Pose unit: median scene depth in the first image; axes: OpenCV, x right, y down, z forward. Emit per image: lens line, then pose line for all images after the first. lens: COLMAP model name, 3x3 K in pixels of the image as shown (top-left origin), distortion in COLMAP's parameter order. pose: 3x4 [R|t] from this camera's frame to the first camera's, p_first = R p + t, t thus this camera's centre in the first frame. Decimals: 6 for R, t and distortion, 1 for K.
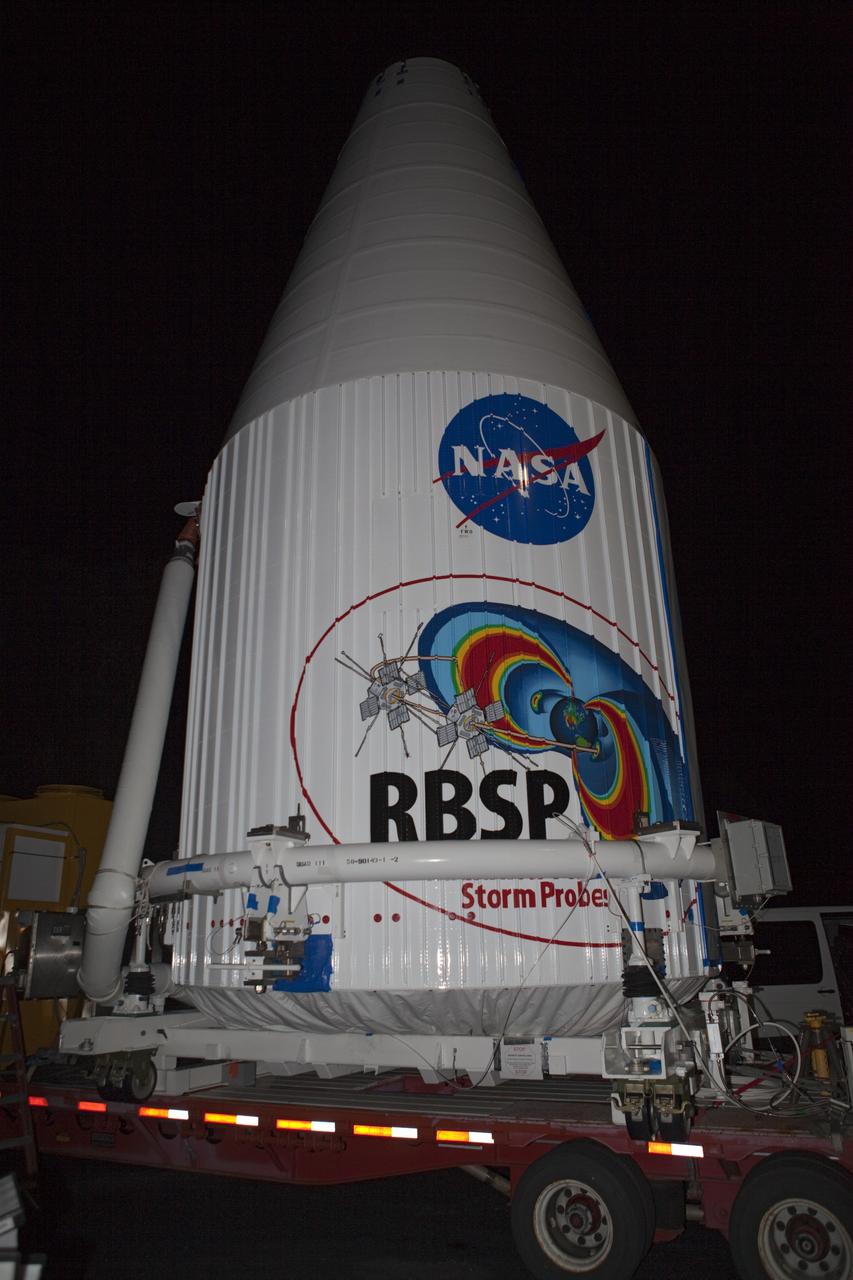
lens RADIAL K [[859.1, 0, 419.5], [0, 859.1, 638.0], [0, 0, 1]] dist [-0.053964, -0.000014]
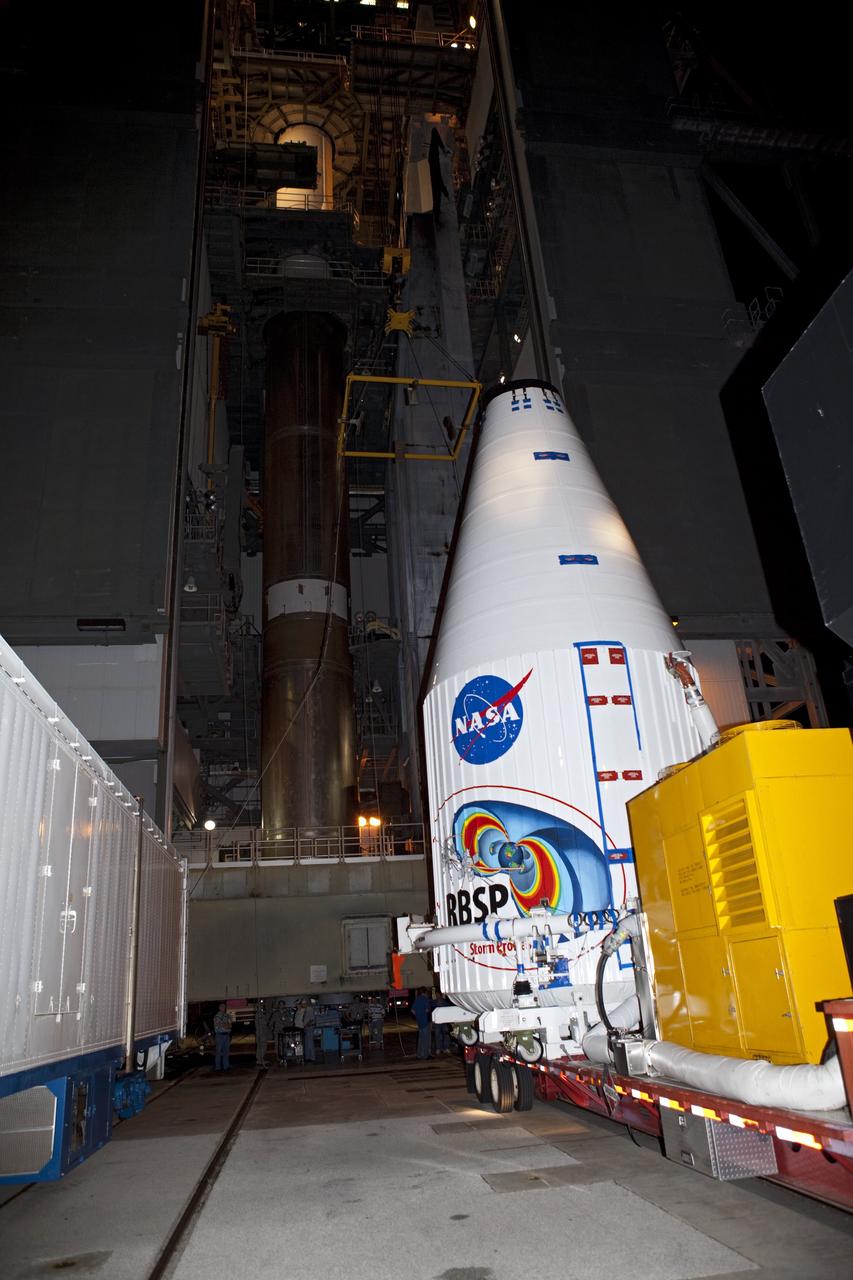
lens RADIAL K [[830.3, 0, 429.2], [0, 830.3, 699.7], [0, 0, 1]] dist [0.002226, 0.000061]
pose [[0.527129, -0.284191, -0.800856, 1.744462], [0.327646, 0.937524, -0.117029, -0.074009], [0.784081, -0.200708, 0.587311, -0.178364]]
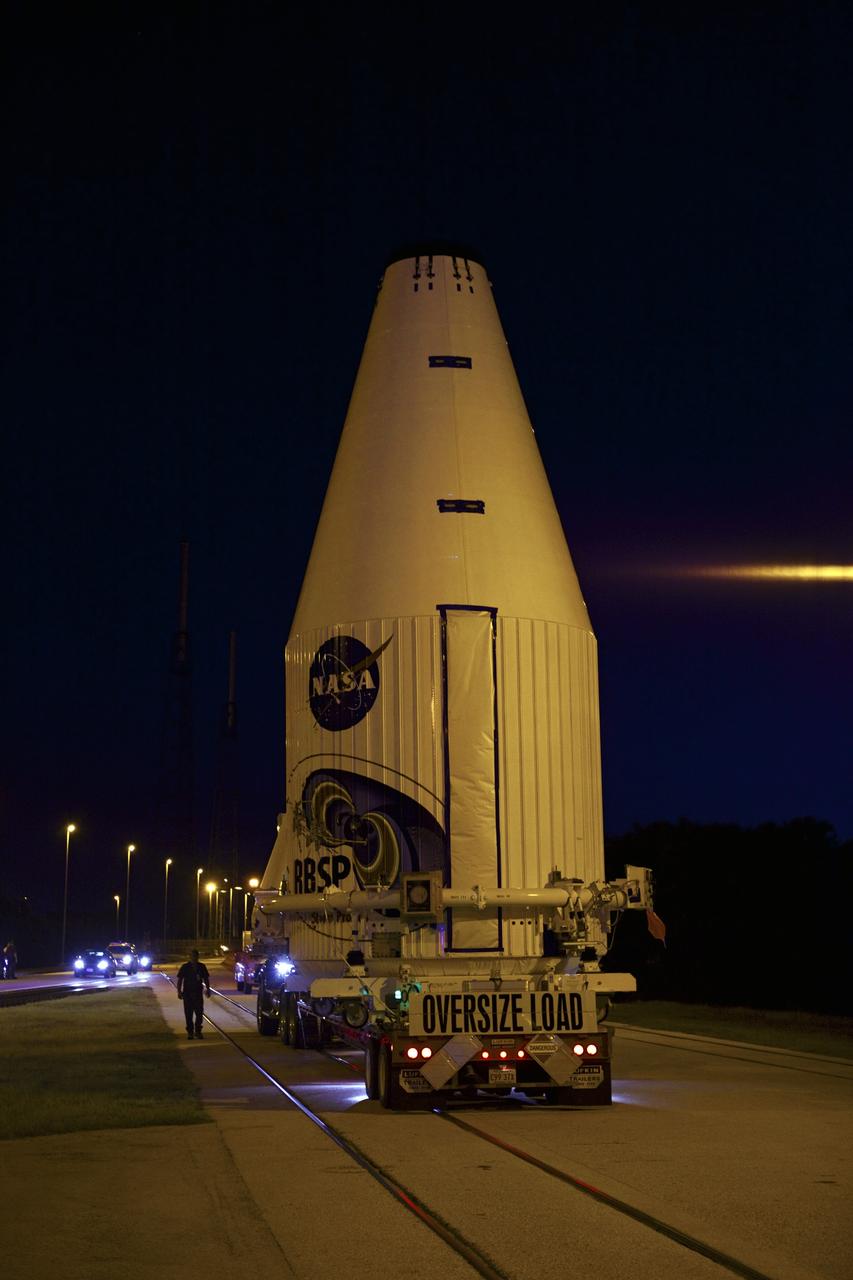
lens RADIAL K [[1587.9, 0, 426.5], [0, 1587.9, 640.0], [0, 0, 1]] dist [-0.022793, -0.037485]
pose [[0.556993, -0.149279, -0.816991, 3.342514], [0.281851, 0.959310, 0.016872, -0.330531], [0.781229, -0.239667, 0.576403, -0.846267]]
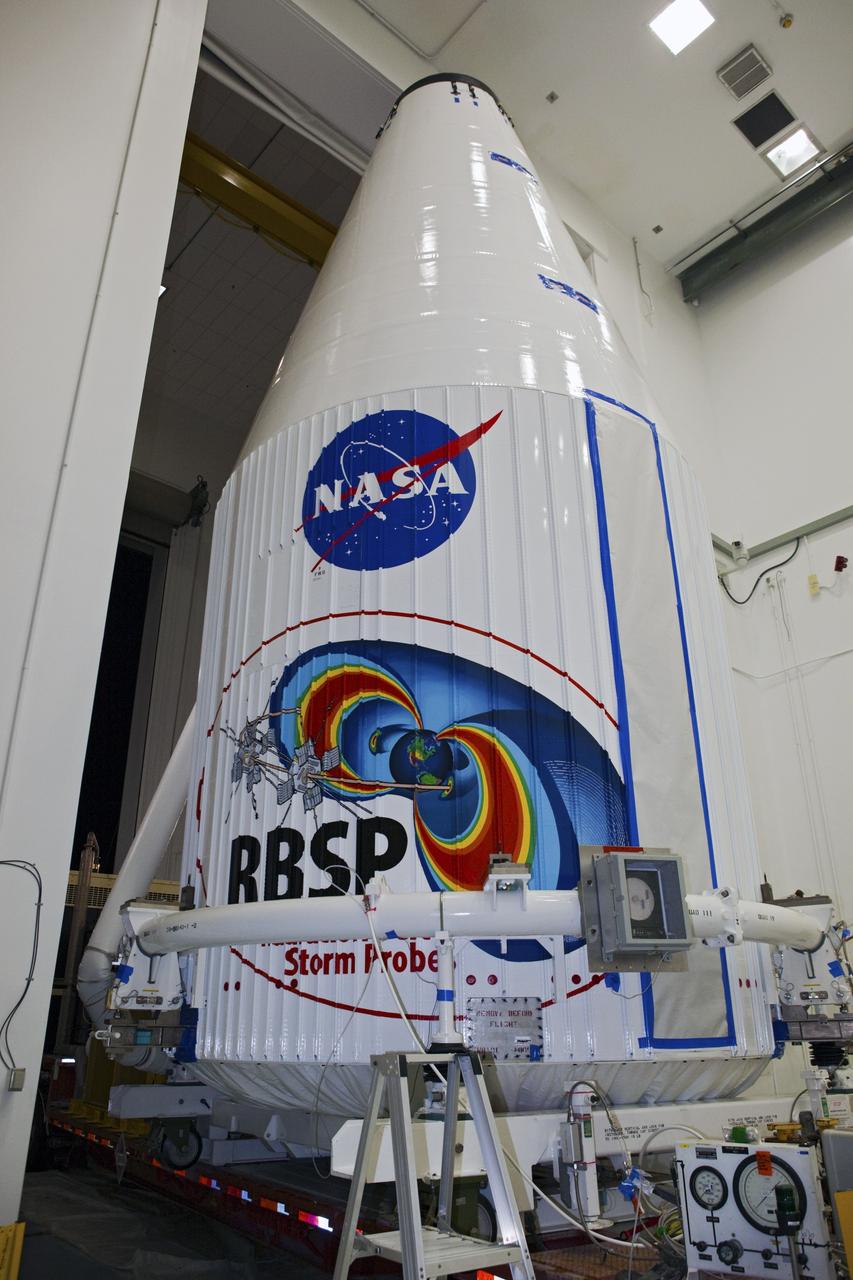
lens RADIAL K [[909.3, 0, 426.5], [0, 909.3, 640.0], [0, 0, 1]] dist [-0.053406, 0.000718]
pose [[0.833457, -0.209376, -0.511383, 0.708037], [0.175462, 0.977819, -0.114380, 0.091142], [0.523988, 0.005602, 0.851707, 0.223224]]
